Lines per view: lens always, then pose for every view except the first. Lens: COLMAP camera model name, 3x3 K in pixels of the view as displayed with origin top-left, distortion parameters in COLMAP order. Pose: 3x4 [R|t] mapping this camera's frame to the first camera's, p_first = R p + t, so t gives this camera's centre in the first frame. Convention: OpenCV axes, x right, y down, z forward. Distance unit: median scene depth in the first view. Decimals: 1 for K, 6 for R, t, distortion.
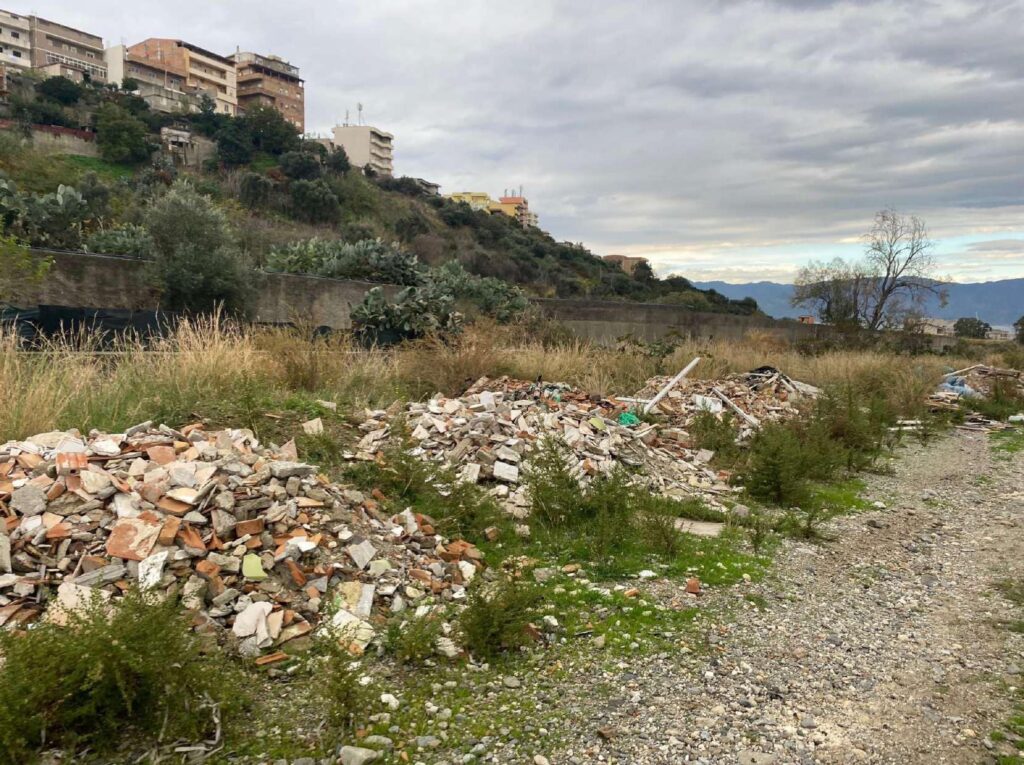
lens RADIAL K [[776.4, 0, 505.1], [0, 776.4, 387.1], [0, 0, 1]] dist [0.006937, -0.008441]
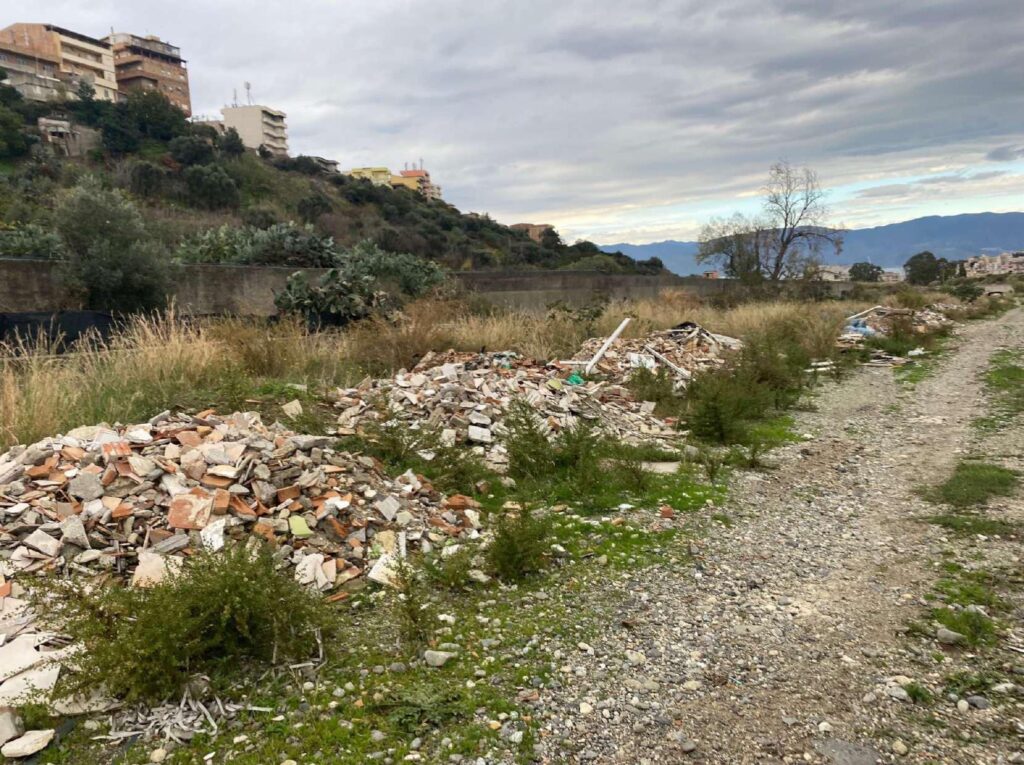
lens RADIAL K [[780.8, 0, 485.8], [0, 780.8, 378.6], [0, 0, 1]] dist [0.022282, -0.025755]
pose [[0.993418, -0.078471, 0.083447, -0.064763], [0.076565, 0.996731, 0.025801, 0.003215], [-0.085198, -0.019242, 0.996178, -0.081191]]
